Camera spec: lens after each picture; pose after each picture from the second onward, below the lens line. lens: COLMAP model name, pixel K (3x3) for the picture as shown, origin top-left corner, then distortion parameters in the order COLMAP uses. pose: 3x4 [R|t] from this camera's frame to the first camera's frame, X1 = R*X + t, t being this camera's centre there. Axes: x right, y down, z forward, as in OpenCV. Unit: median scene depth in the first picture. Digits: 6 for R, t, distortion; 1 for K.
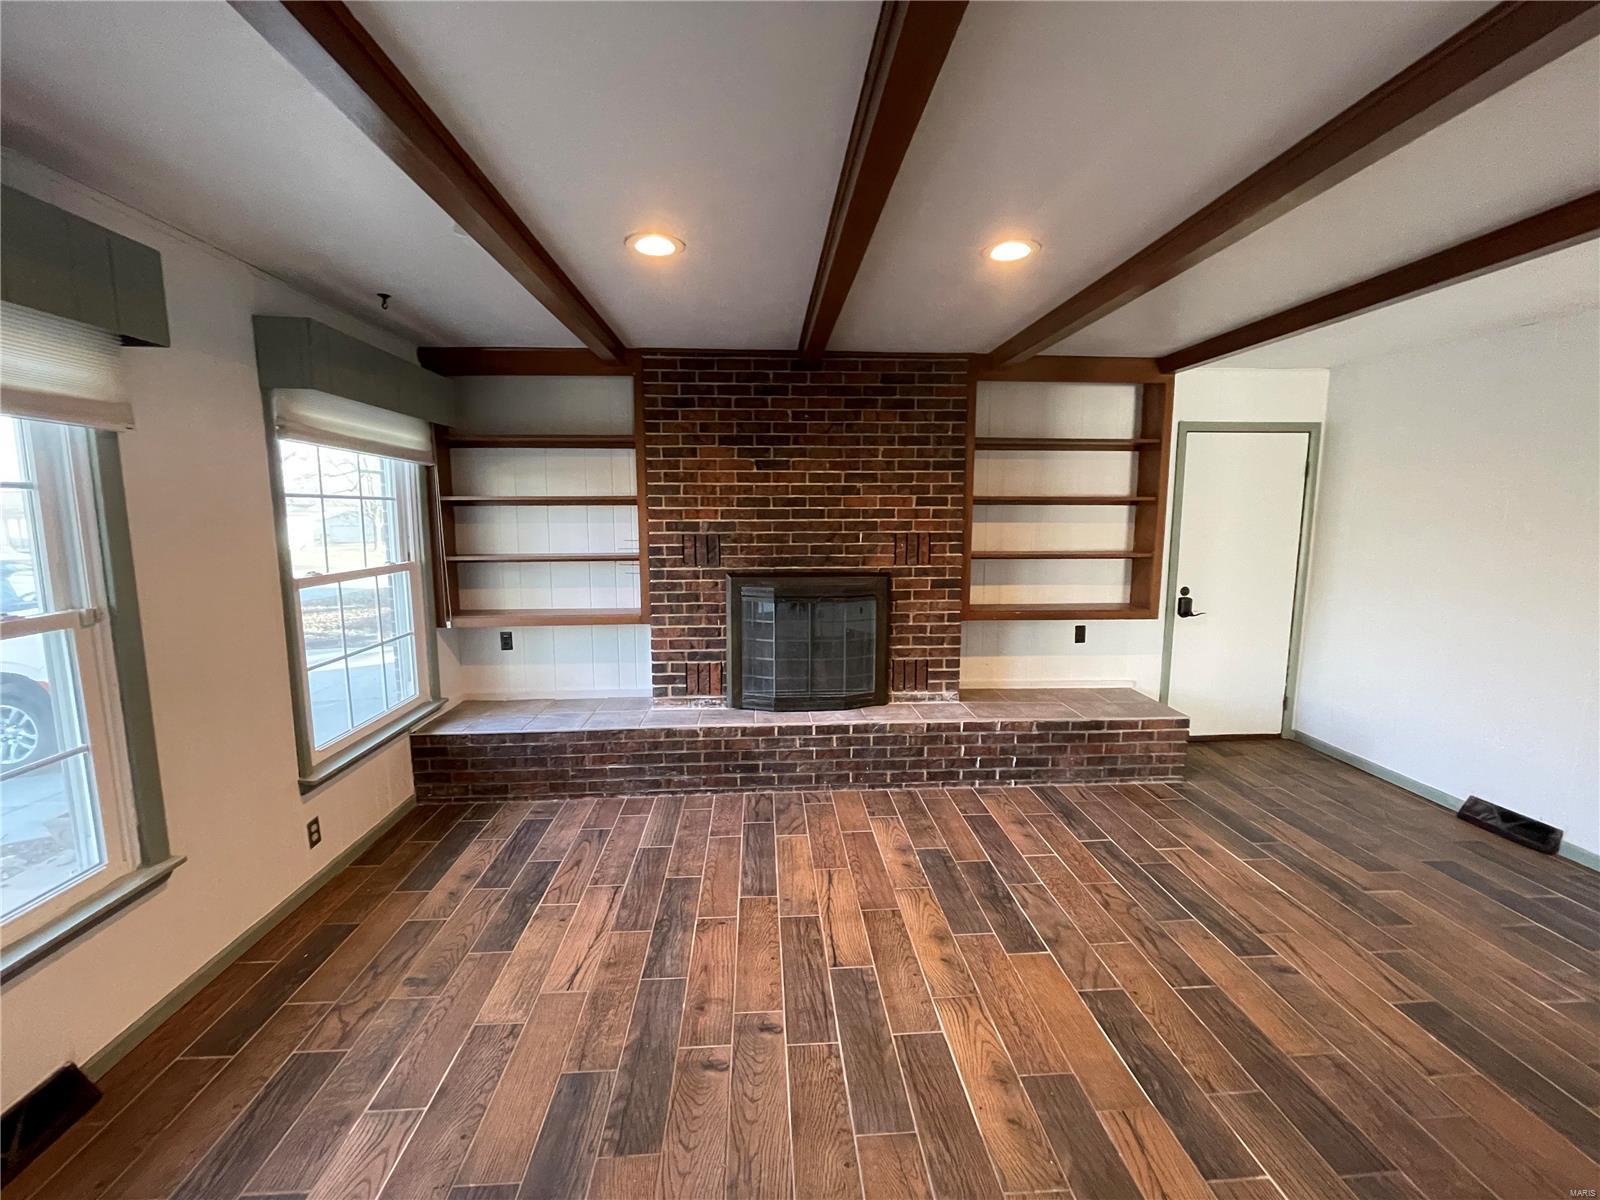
lens RADIAL K [[649.6, 0, 794.2], [0, 649.6, 595.8], [0, 0, 1]] dist [-0.004296, 0.000847]
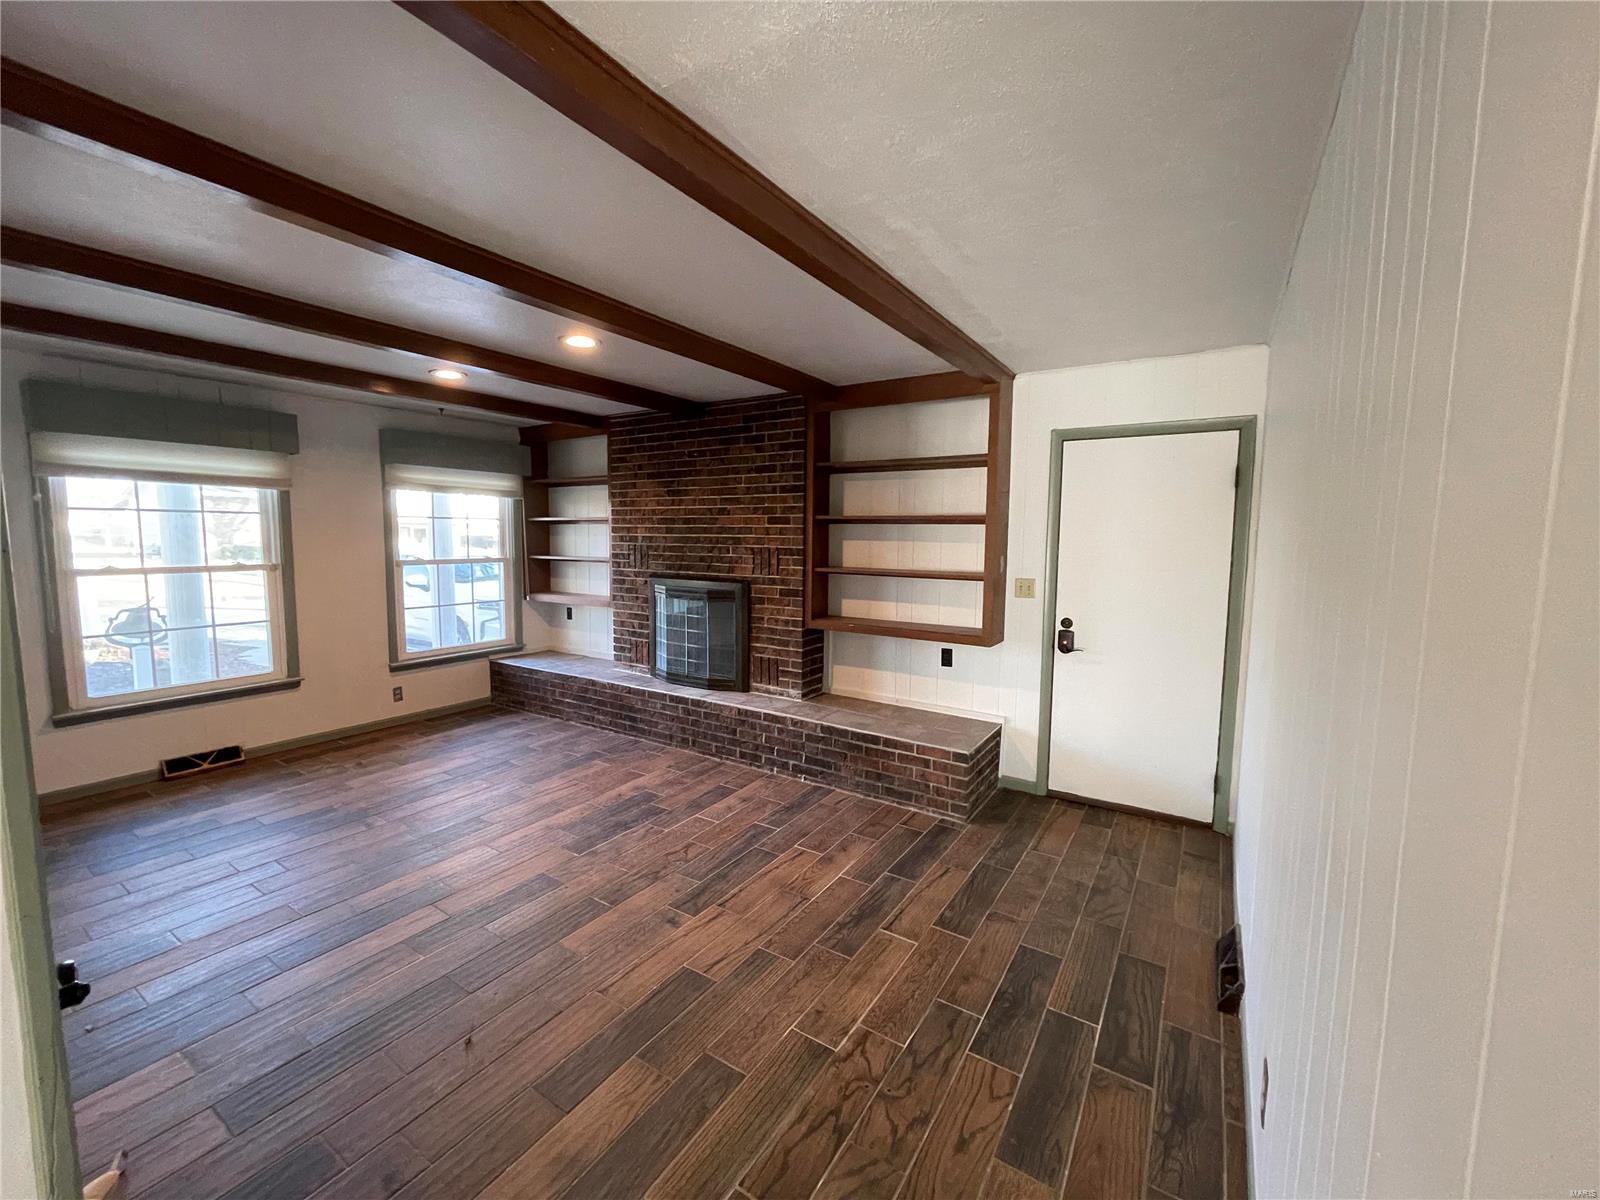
lens RADIAL K [[649.6, 0, 794.2], [0, 649.6, 594.4], [0, 0, 1]] dist [-0.004296, 0.000847]
pose [[0.804034, 0.064444, -0.591080, 0.939821], [-0.086712, 0.996190, -0.009339, -0.006313], [0.588226, 0.058762, 0.806559, 0.096250]]
